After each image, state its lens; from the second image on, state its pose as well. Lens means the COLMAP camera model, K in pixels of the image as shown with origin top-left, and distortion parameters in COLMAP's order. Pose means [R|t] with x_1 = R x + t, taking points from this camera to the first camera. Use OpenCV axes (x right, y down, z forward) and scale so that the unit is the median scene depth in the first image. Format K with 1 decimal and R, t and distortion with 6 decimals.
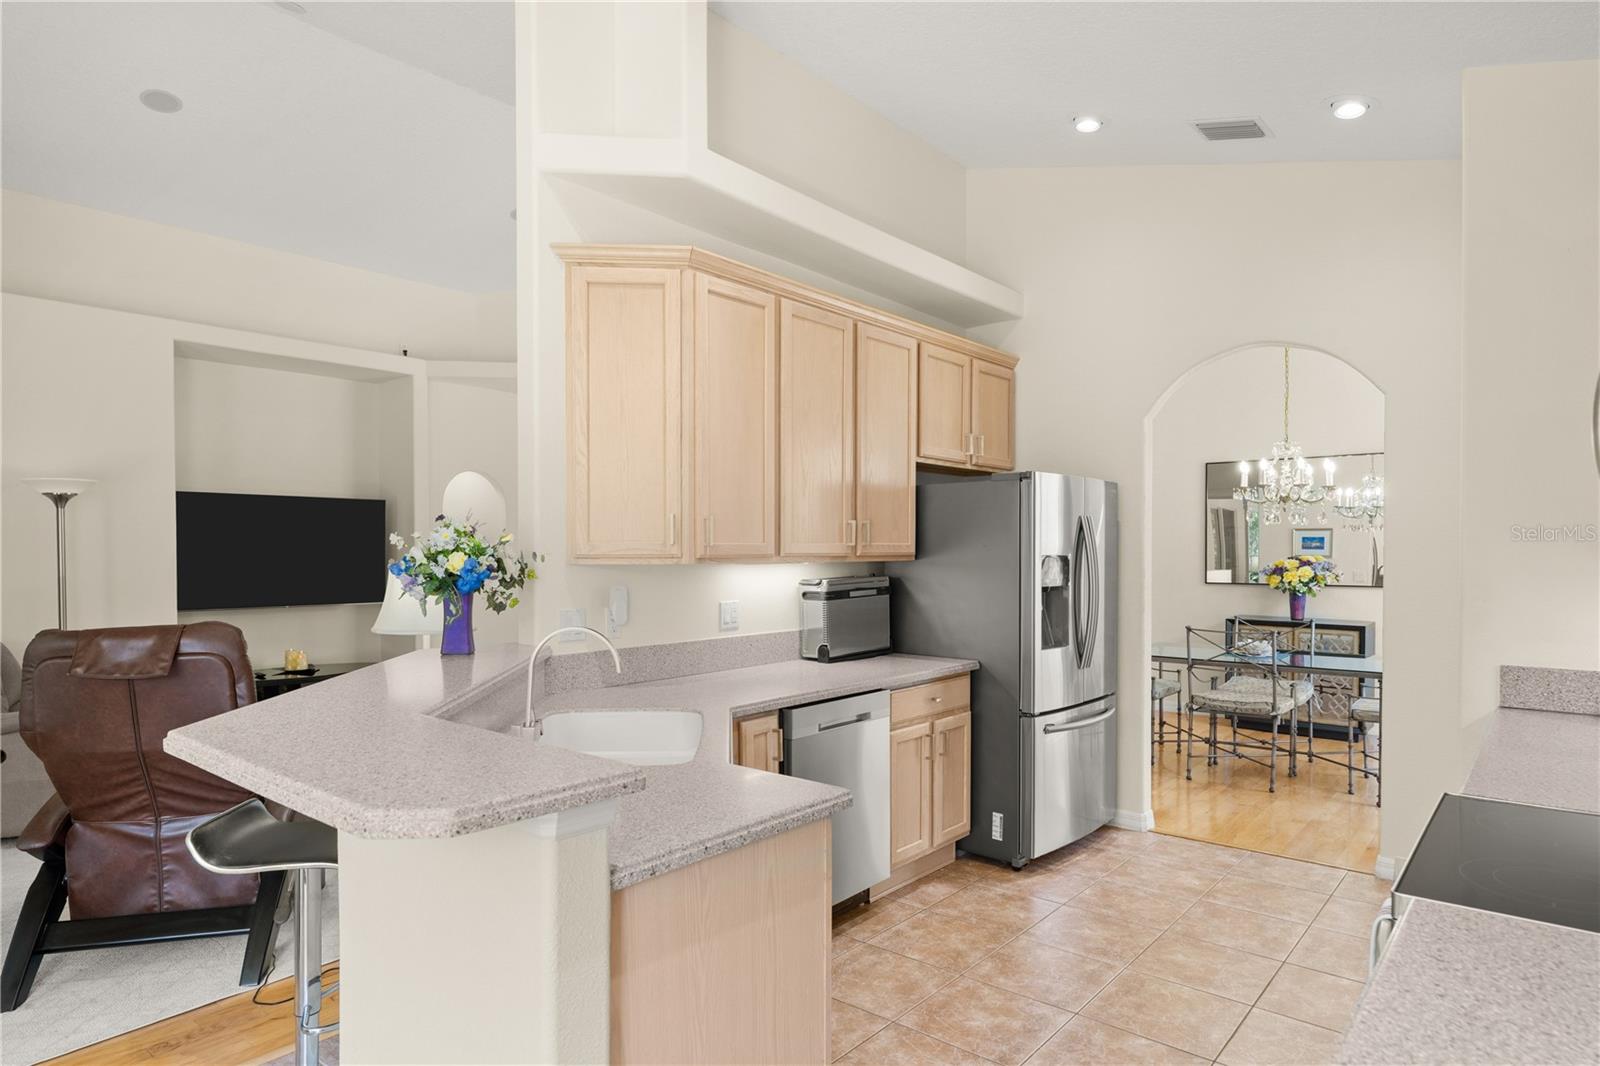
lens RADIAL K [[935.0, 0, 809.6], [0, 935.0, 567.2], [0, 0, 1]] dist [0.000094, -0.003453]
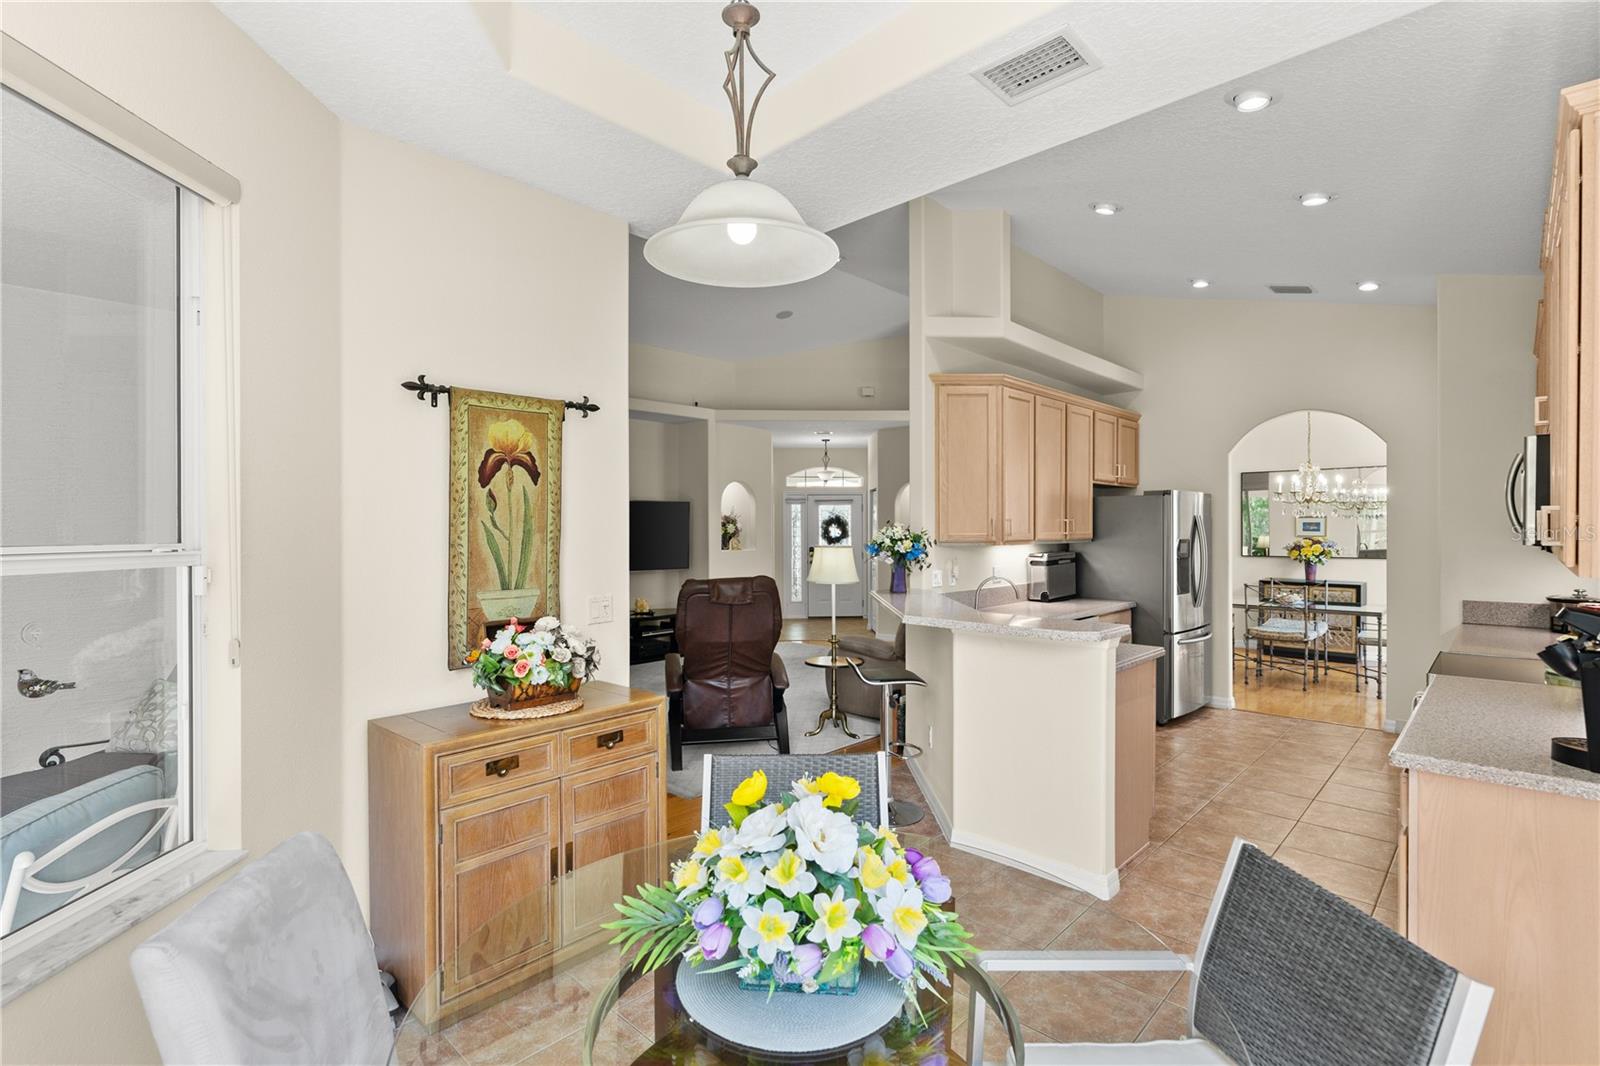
lens RADIAL K [[809.5, 0, 776.4], [0, 809.5, 535.2], [0, 0, 1]] dist [-0.006894, 0.002963]
pose [[0.998187, -0.001992, -0.060158, -0.383474], [0.001377, 0.999946, -0.010264, -0.005981], [0.060175, 0.010162, 0.998136, -0.501735]]
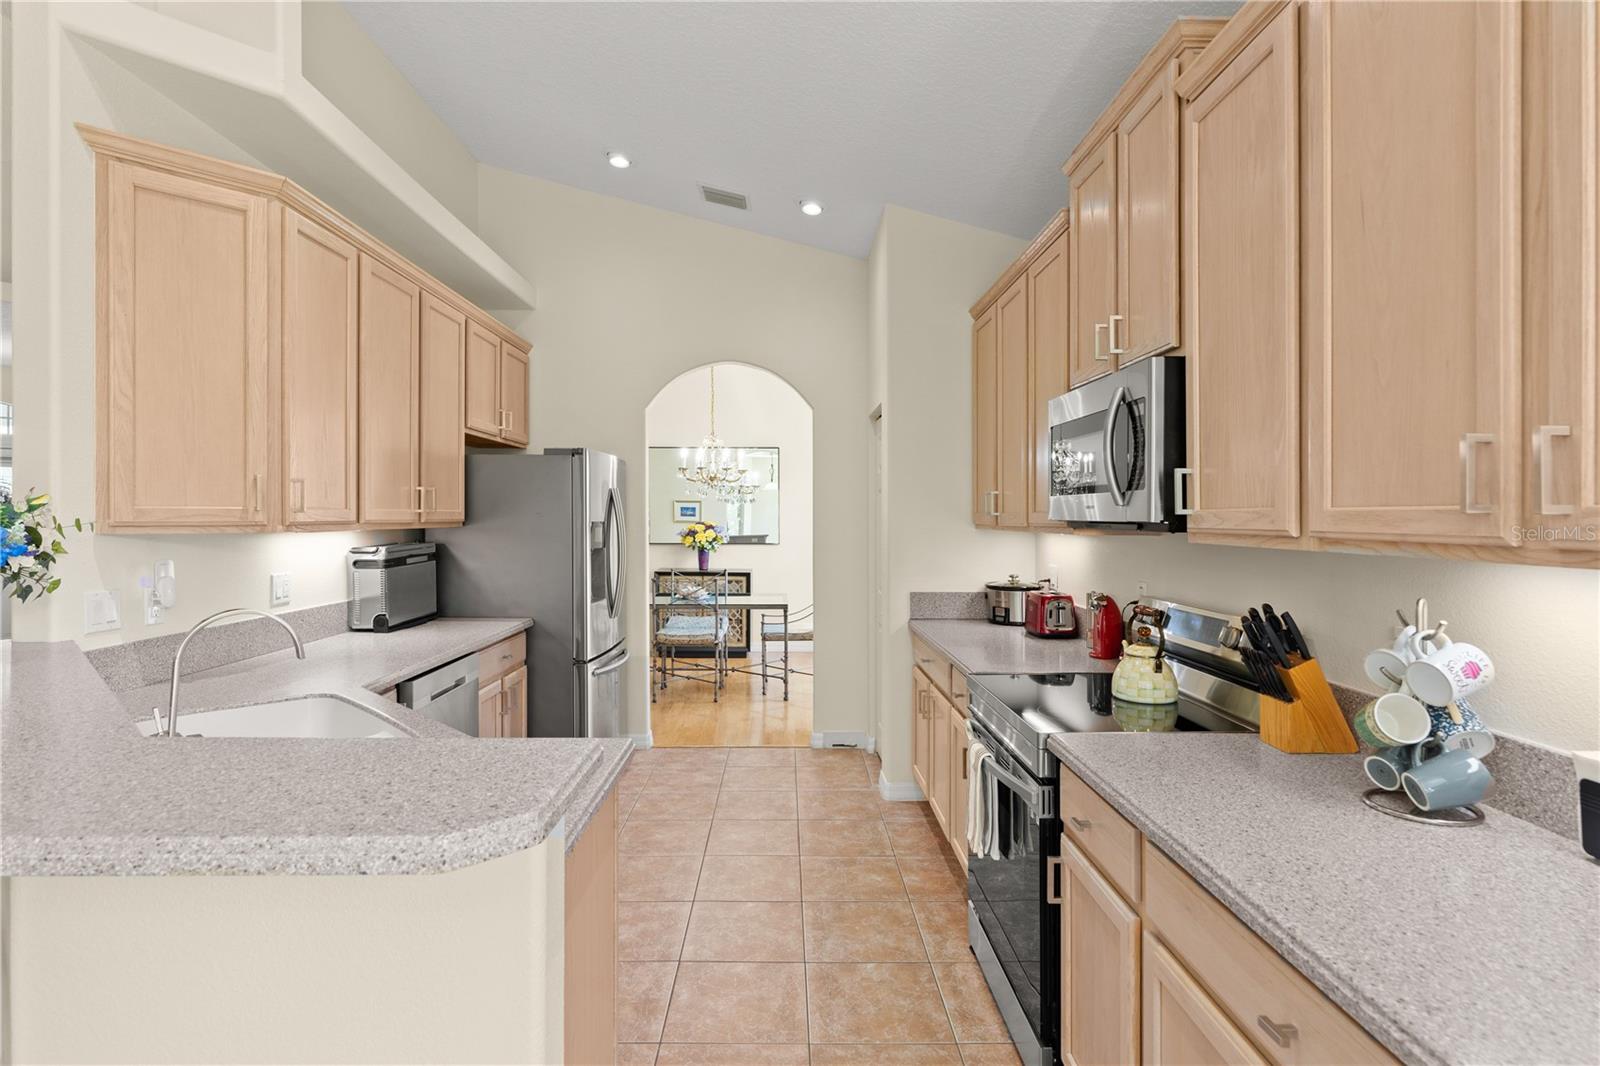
lens RADIAL K [[809.5, 0, 804.7], [0, 809.5, 515.3], [0, 0, 1]] dist [-0.006894, 0.002963]
pose [[0.751706, 0.002976, 0.659492, -0.206819], [0.010545, 0.999808, -0.016531, -0.001174], [-0.659414, 0.019381, 0.751530, 0.077592]]
